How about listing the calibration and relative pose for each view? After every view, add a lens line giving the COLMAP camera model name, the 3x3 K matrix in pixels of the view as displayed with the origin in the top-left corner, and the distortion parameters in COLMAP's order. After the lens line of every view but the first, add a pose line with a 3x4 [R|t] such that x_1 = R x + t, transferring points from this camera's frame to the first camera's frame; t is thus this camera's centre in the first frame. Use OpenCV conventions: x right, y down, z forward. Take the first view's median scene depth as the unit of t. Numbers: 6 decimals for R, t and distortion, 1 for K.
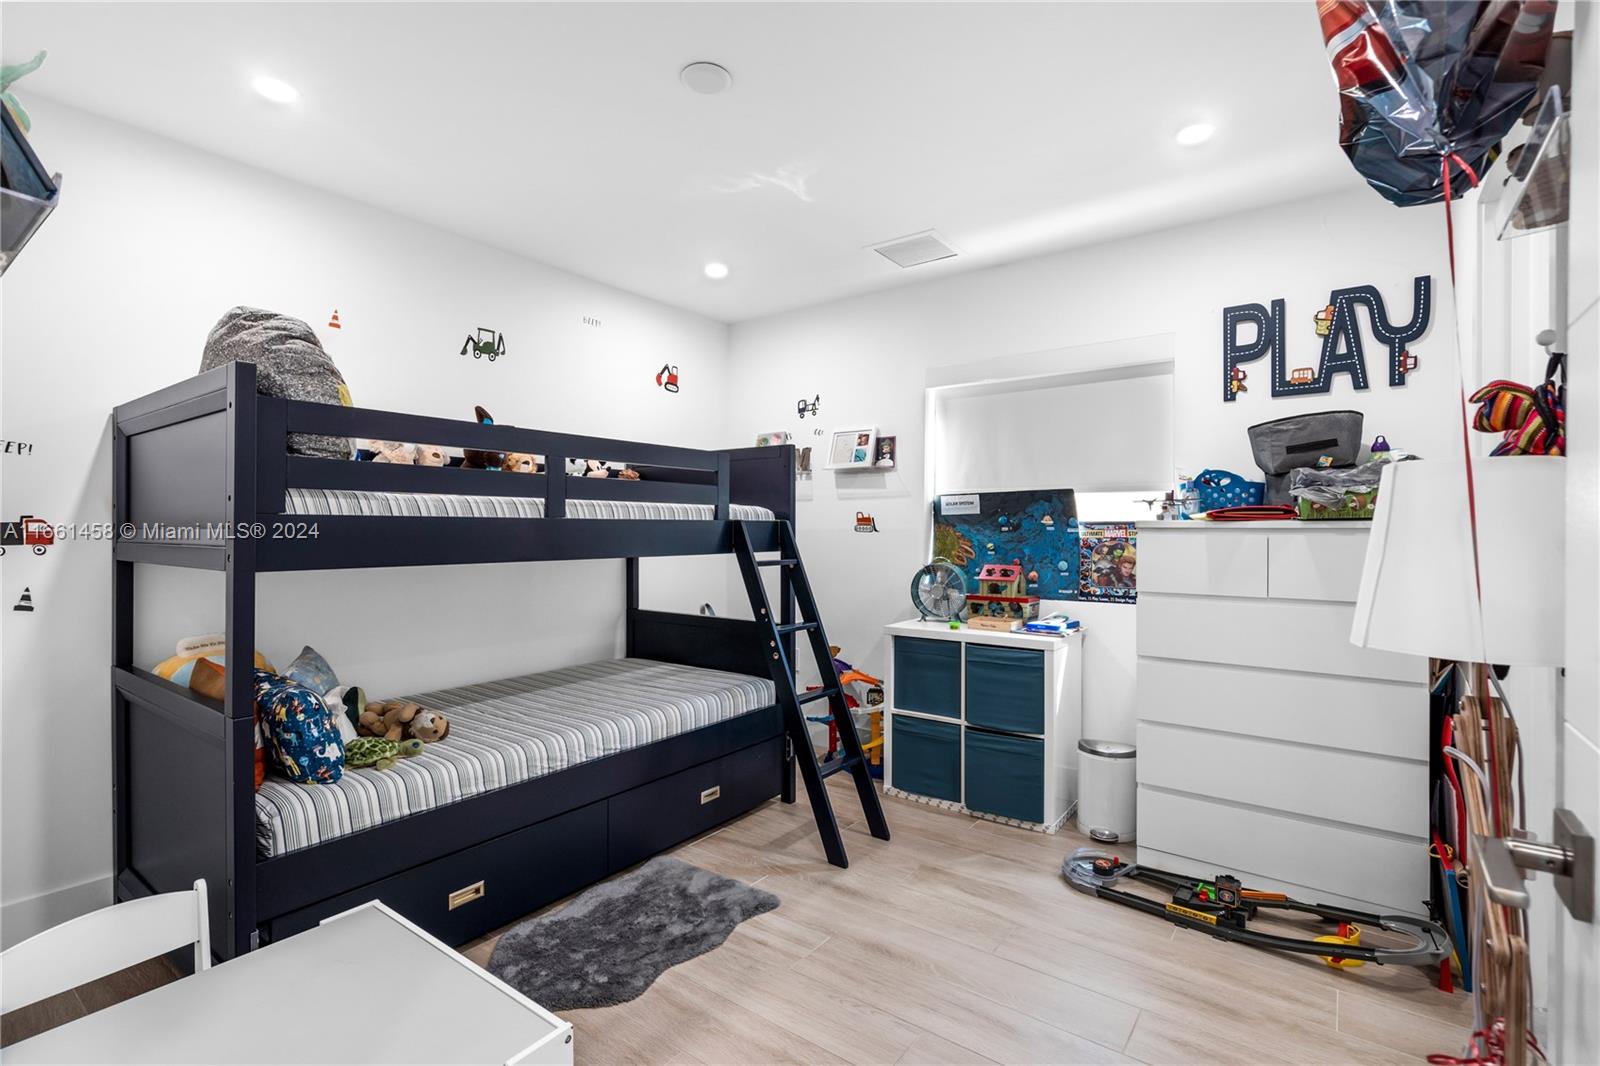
lens RADIAL K [[743.6, 0, 794.6], [0, 743.6, 528.4], [0, 0, 1]] dist [-0.013139, 0.000069]
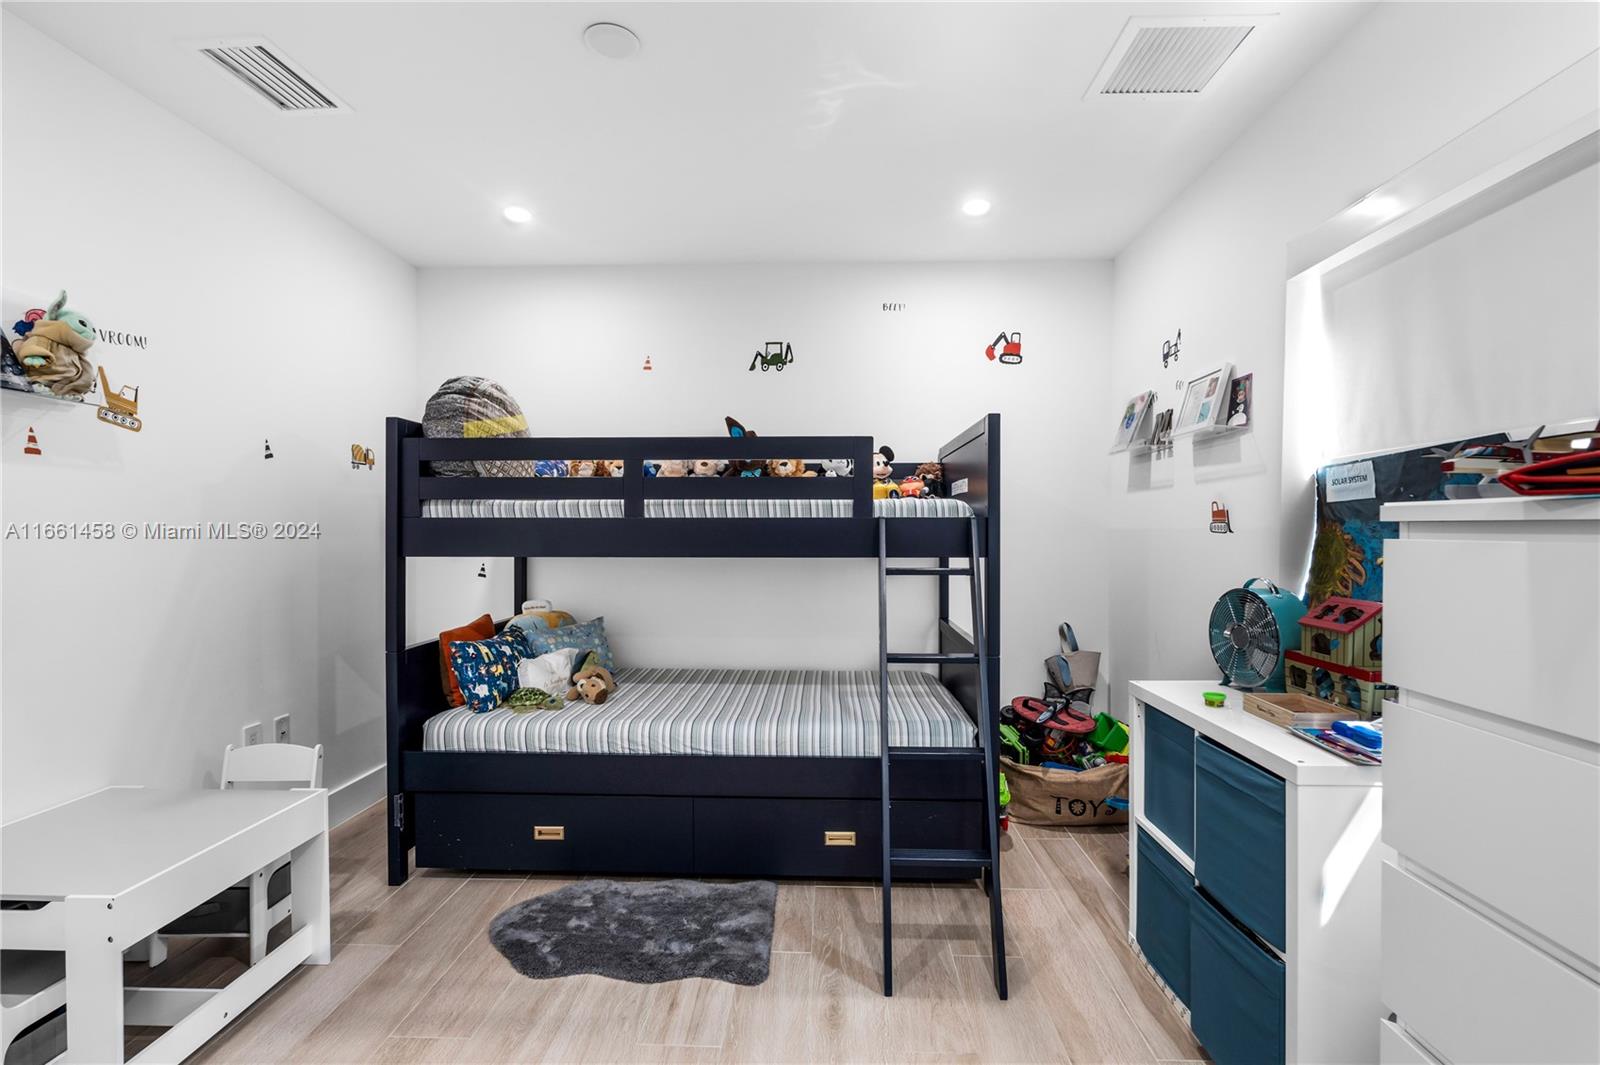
lens RADIAL K [[743.6, 0, 795.8], [0, 743.6, 534.6], [0, 0, 1]] dist [-0.013139, 0.000069]
pose [[0.561505, 0.005436, -0.827456, 0.550746], [0.000126, 0.999978, 0.006654, 0.002884], [0.827473, -0.003841, 0.561492, 0.469696]]
